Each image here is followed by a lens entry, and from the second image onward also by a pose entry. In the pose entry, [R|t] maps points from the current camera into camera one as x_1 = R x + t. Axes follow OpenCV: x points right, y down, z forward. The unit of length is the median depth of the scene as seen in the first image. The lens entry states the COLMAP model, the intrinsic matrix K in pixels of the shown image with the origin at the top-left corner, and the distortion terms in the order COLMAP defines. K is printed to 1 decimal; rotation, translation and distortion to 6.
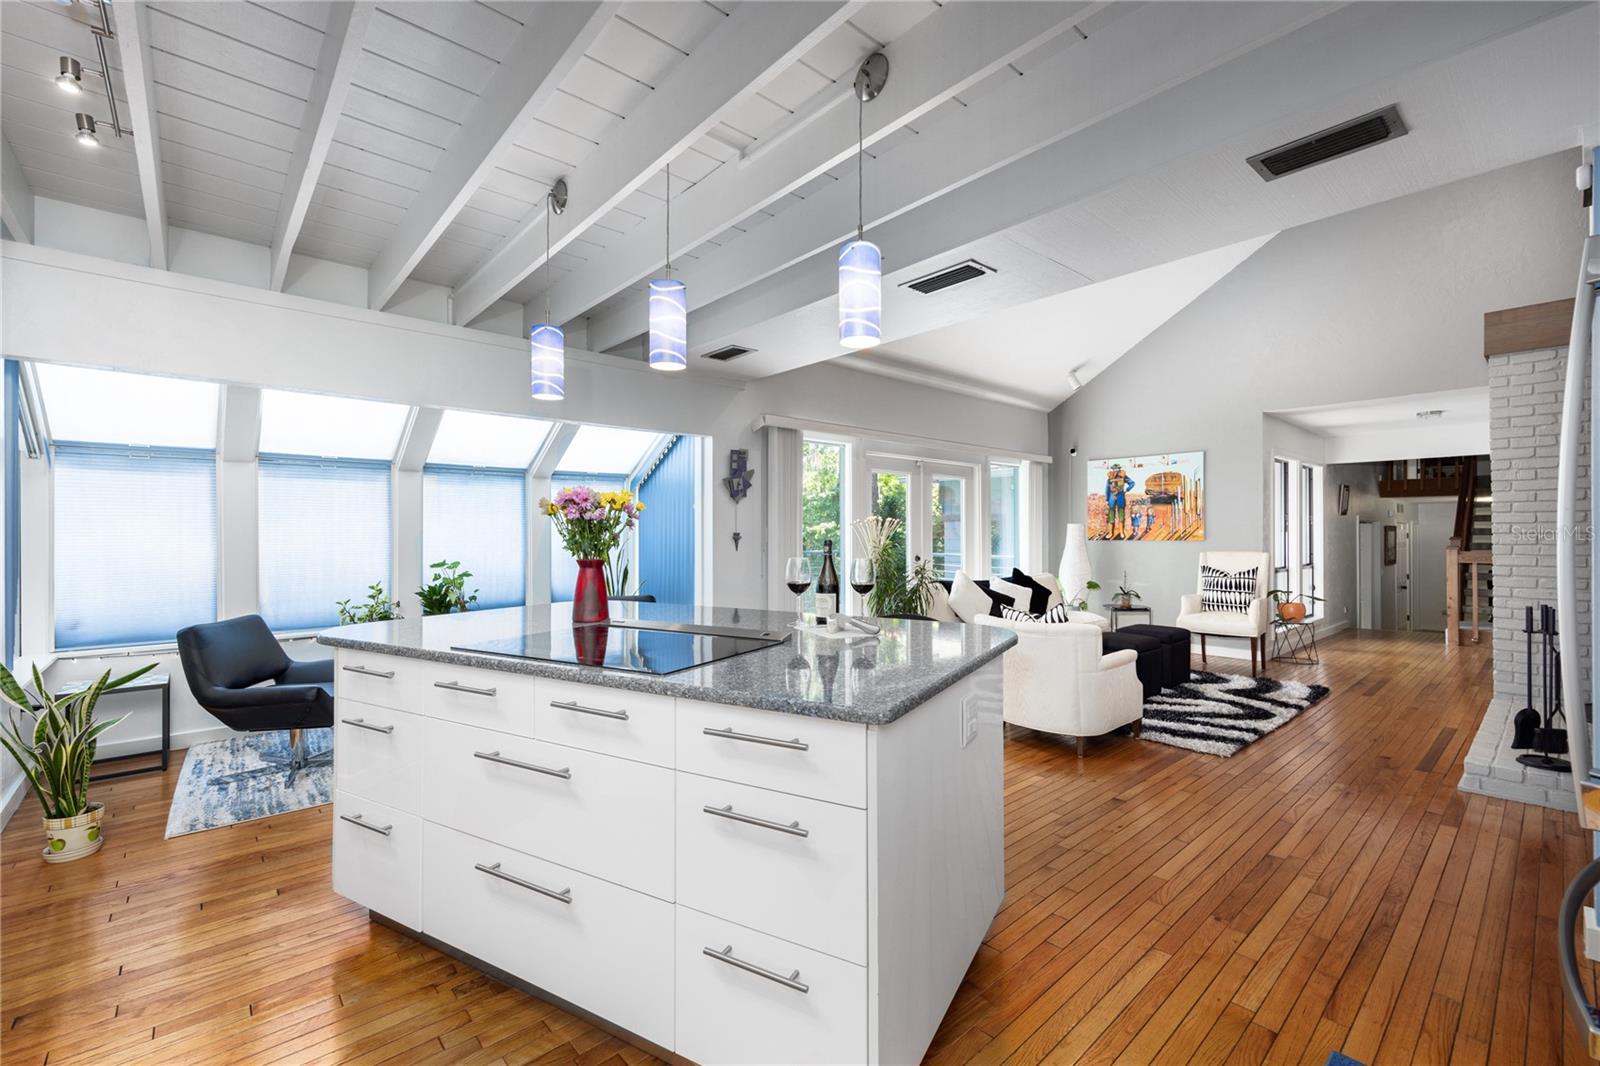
lens RADIAL K [[687.0, 0, 804.9], [0, 687.0, 531.8], [0, 0, 1]] dist [0.003520, 0.000539]
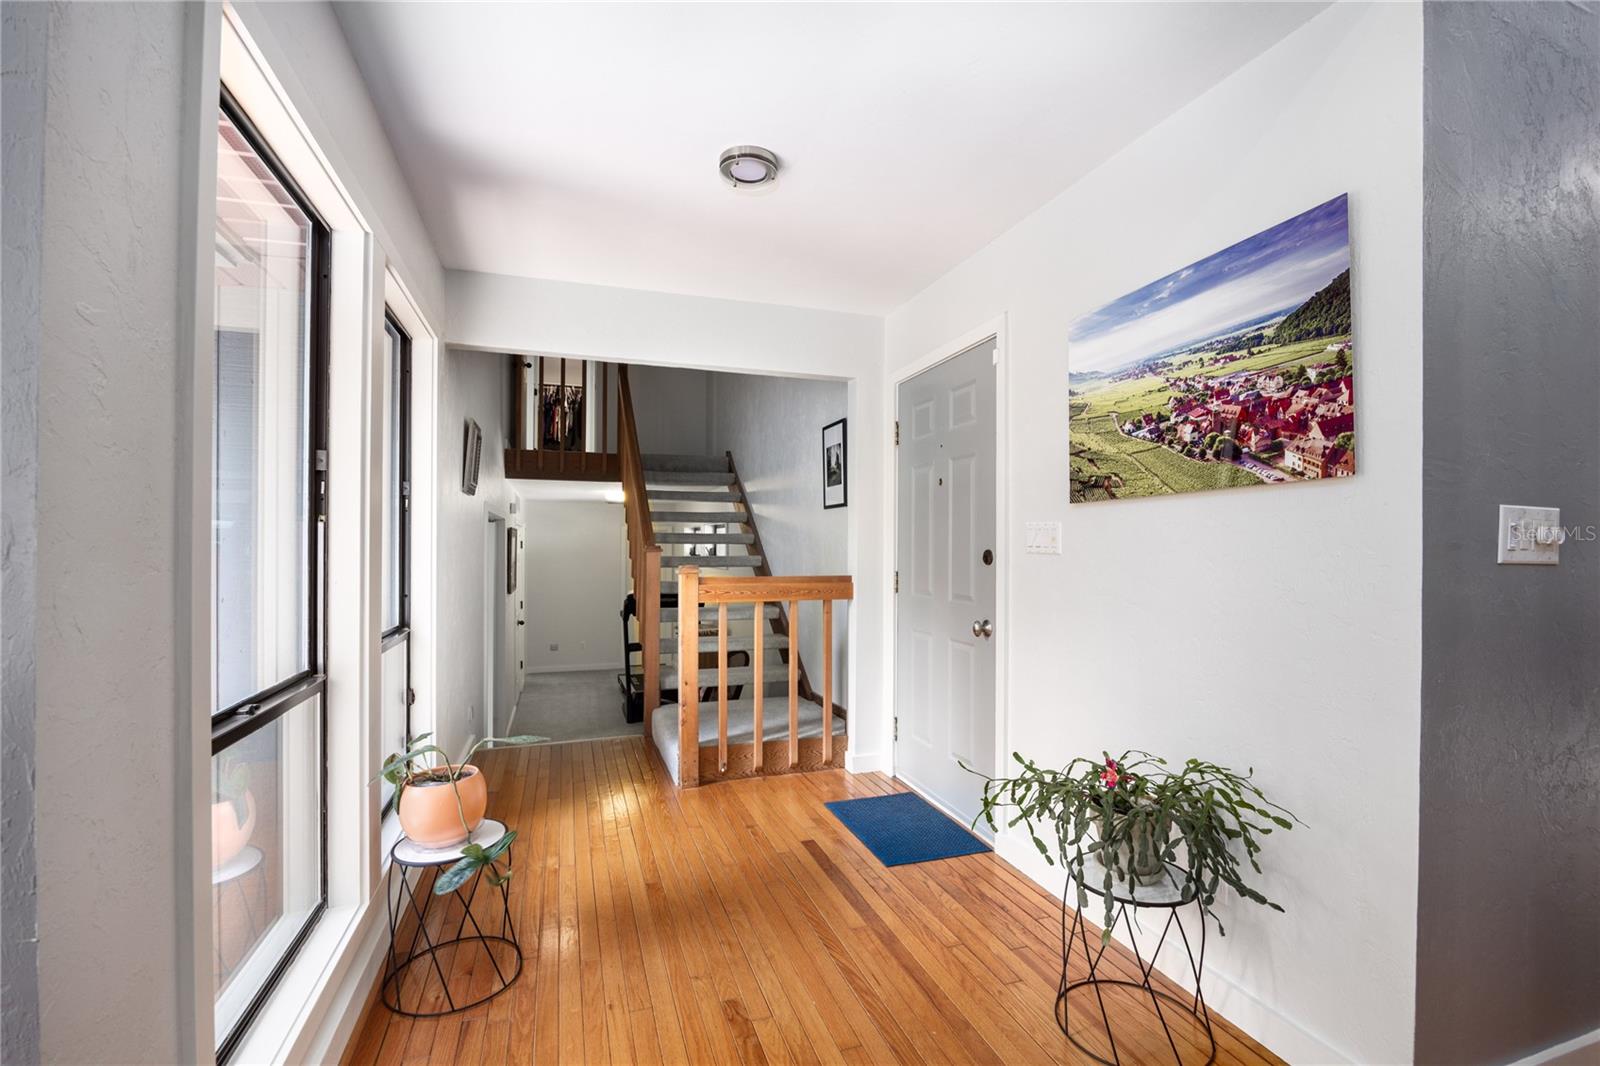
lens RADIAL K [[719.7, 0, 799.2], [0, 719.7, 537.8], [0, 0, 1]] dist [-0.000894, -0.000030]
pose [[0.404427, 0.014604, 0.914453, 0.565612], [-0.009907, 0.999884, -0.011587, 0.006913], [-0.914516, -0.004374, 0.404525, 0.784119]]
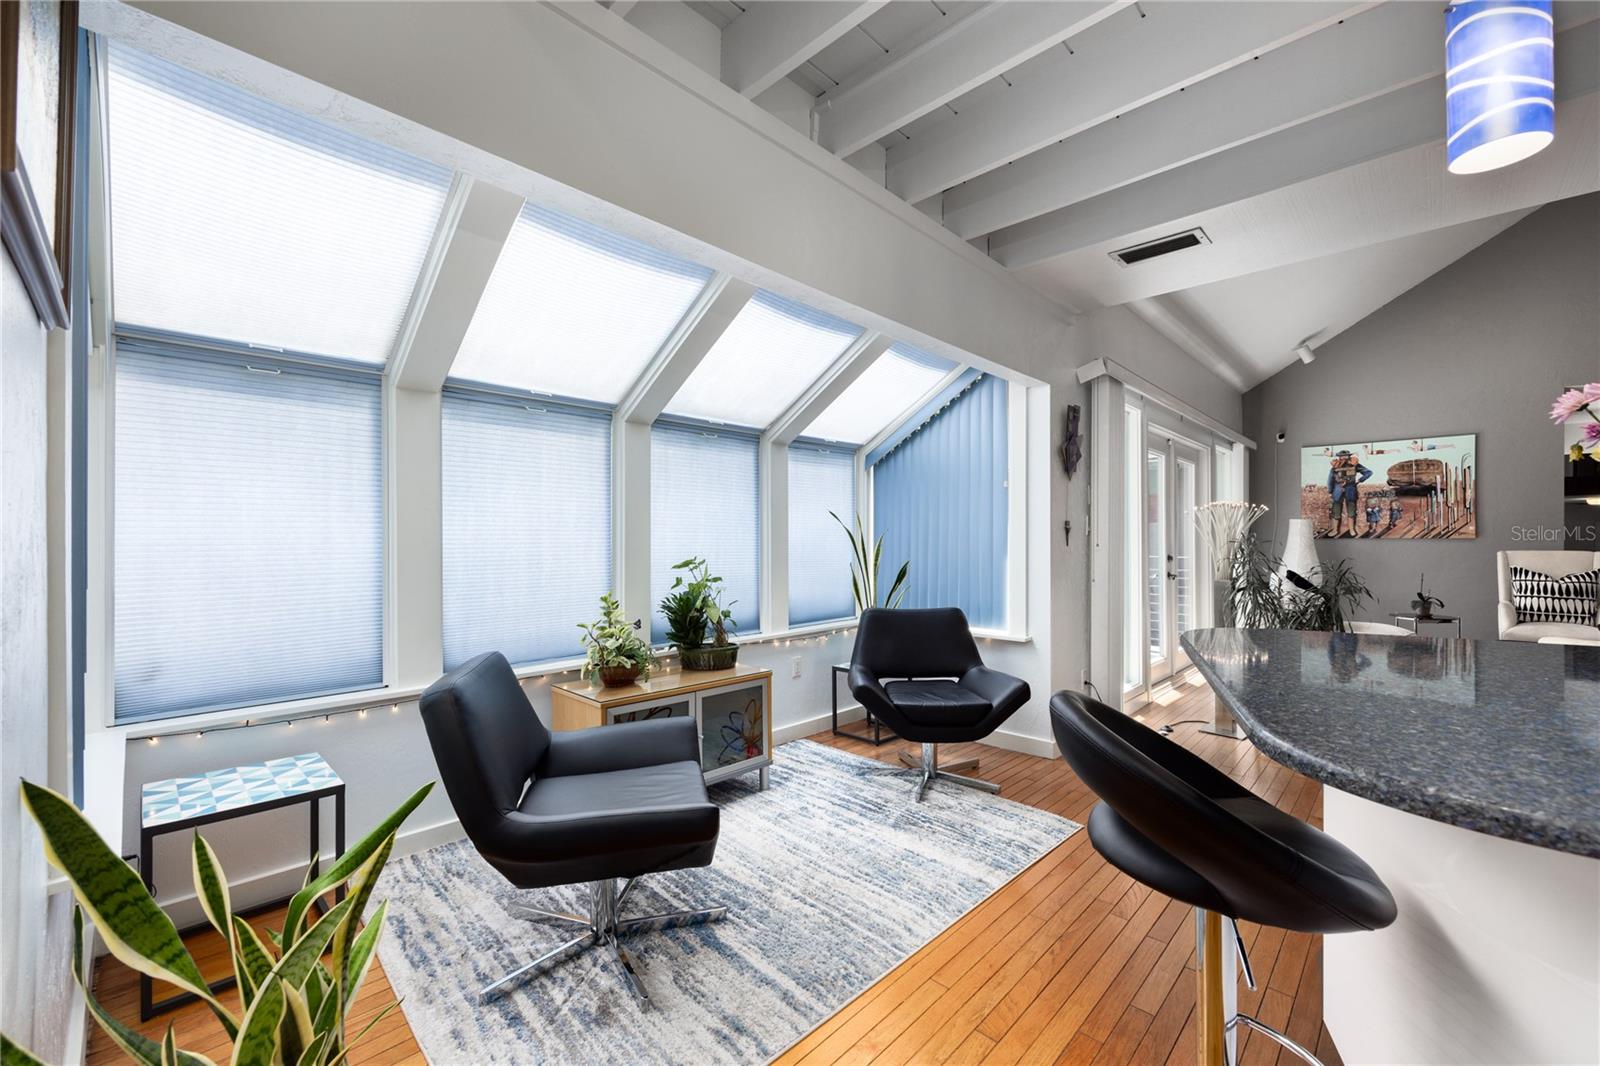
lens RADIAL K [[652.3, 0, 798.3], [0, 652.3, 535.3], [0, 0, 1]] dist [0.002602, -0.000481]
pose [[0.997449, 0.004447, 0.071240, -0.310947], [-0.004268, 0.999987, -0.002662, 0.014111], [-0.071251, 0.002351, 0.997456, 0.239684]]
